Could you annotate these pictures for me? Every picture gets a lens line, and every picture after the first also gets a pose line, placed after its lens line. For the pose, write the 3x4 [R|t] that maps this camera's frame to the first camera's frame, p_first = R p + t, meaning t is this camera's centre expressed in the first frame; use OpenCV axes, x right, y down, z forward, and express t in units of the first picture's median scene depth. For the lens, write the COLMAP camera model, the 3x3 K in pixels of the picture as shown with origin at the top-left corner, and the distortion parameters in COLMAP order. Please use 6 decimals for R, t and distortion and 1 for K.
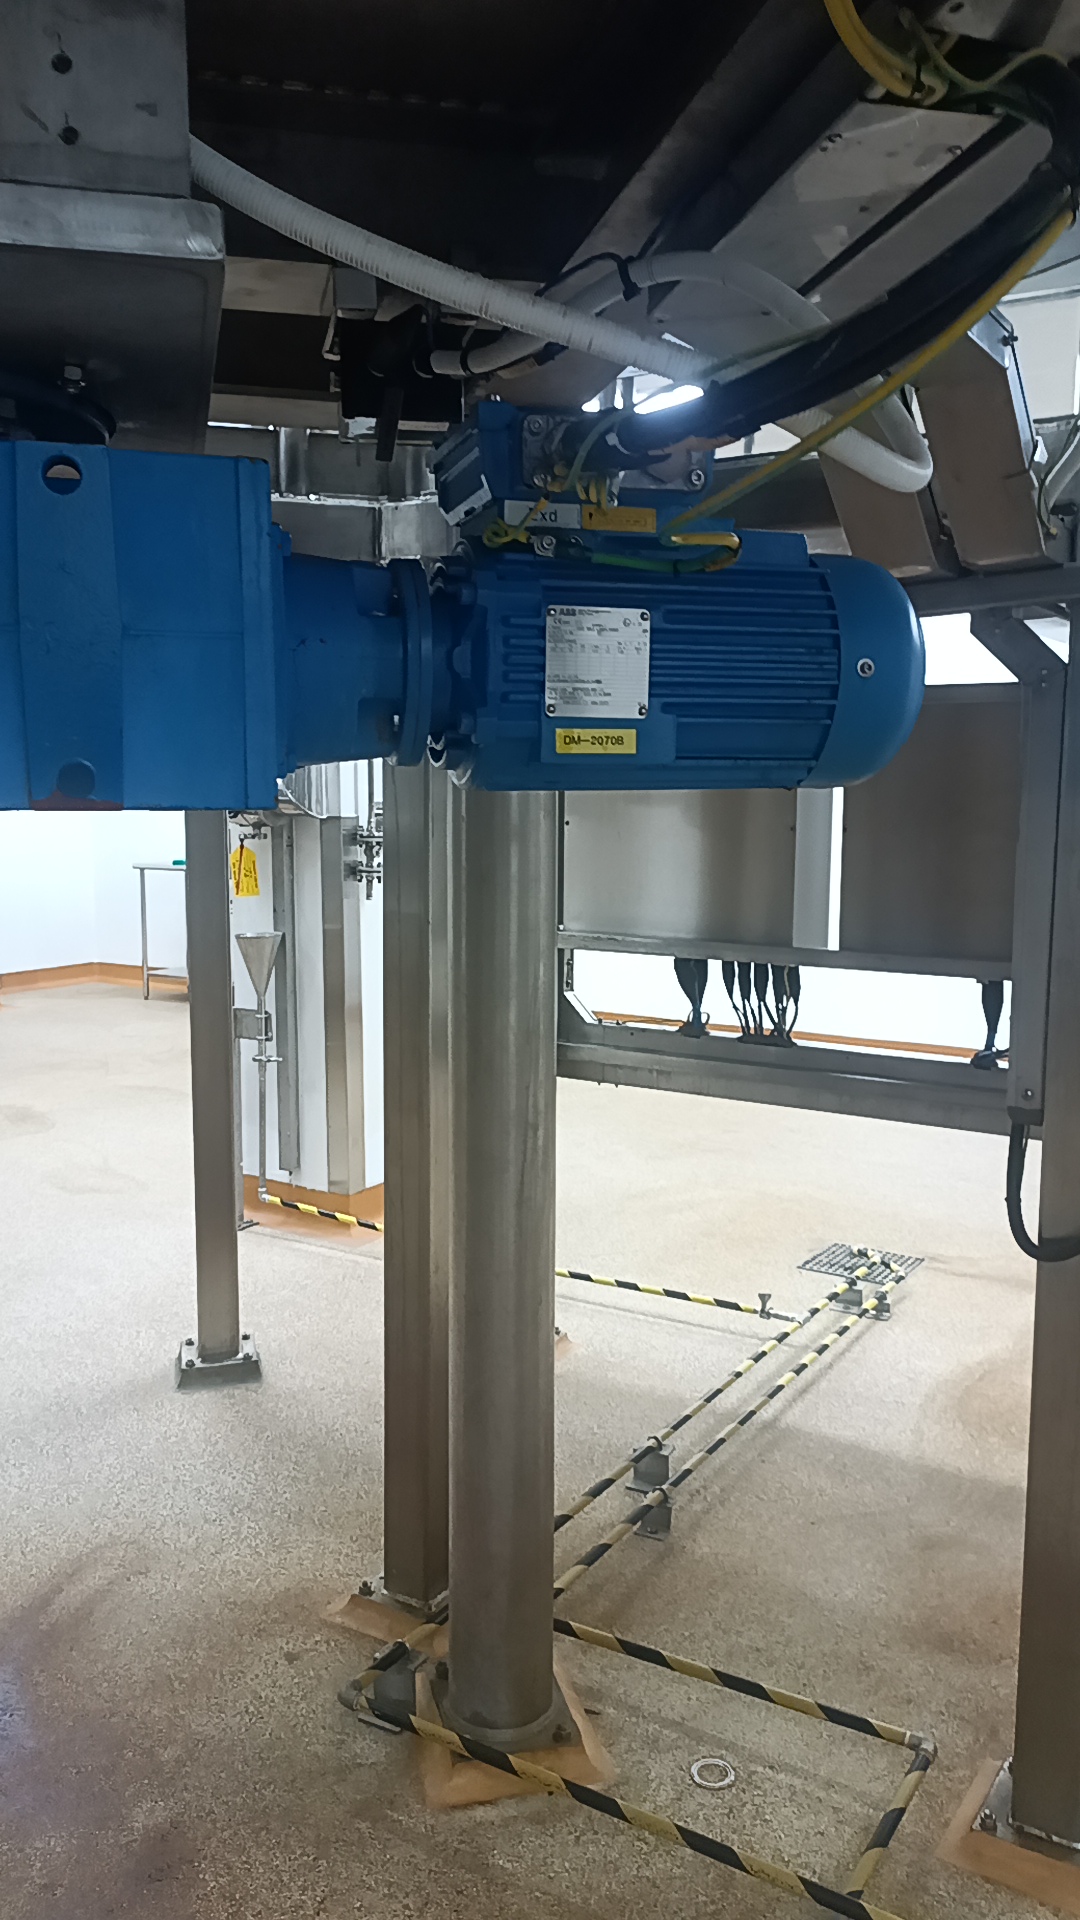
lens RADIAL K [[1506.2, 0, 540.0], [0, 1506.2, 960.0], [0, 0, 1]] dist [0.041385, -0.000781]
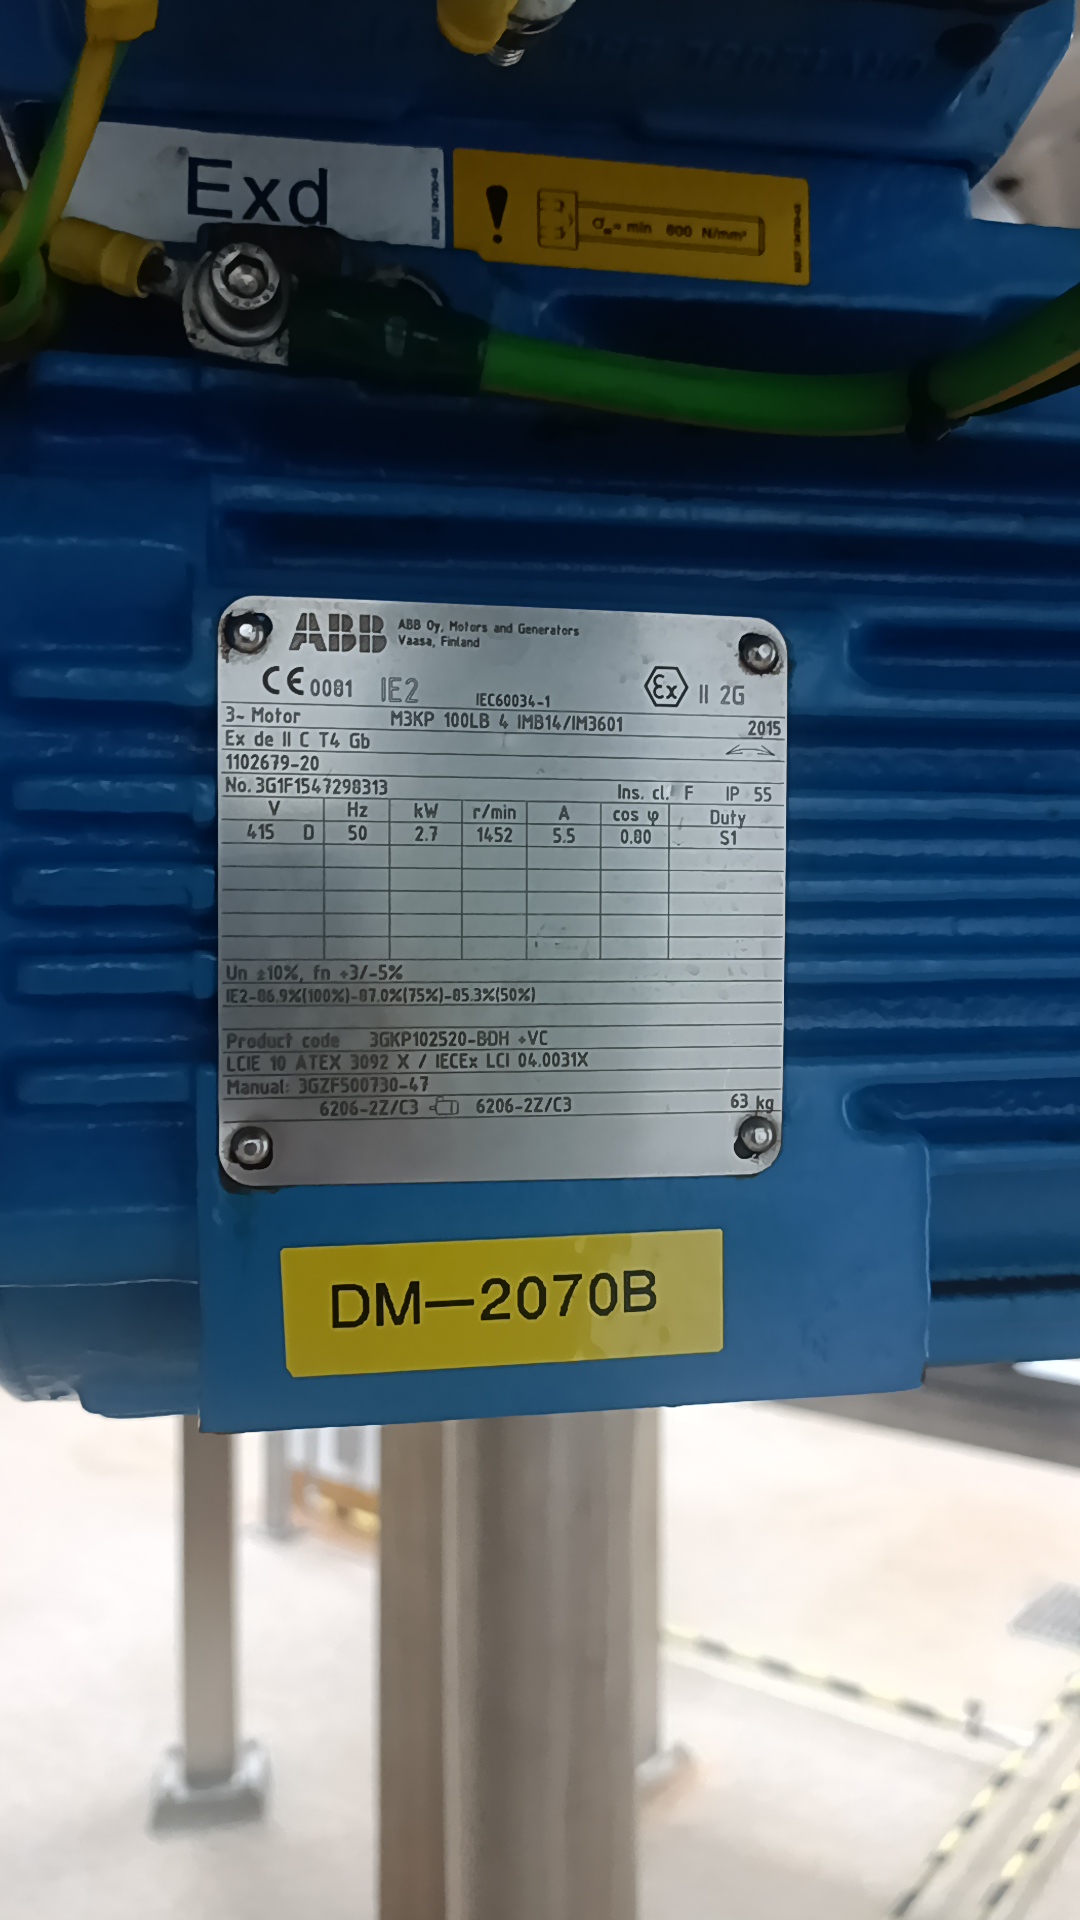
lens RADIAL K [[1506.2, 0, 540.0], [0, 1506.2, 960.0], [0, 0, 1]] dist [0.041385, -0.000781]
pose [[0.995374, -0.007698, -0.095764, 0.059166], [-0.002441, 0.994437, -0.105309, -0.166826], [0.096042, 0.105055, 0.989818, 0.803560]]
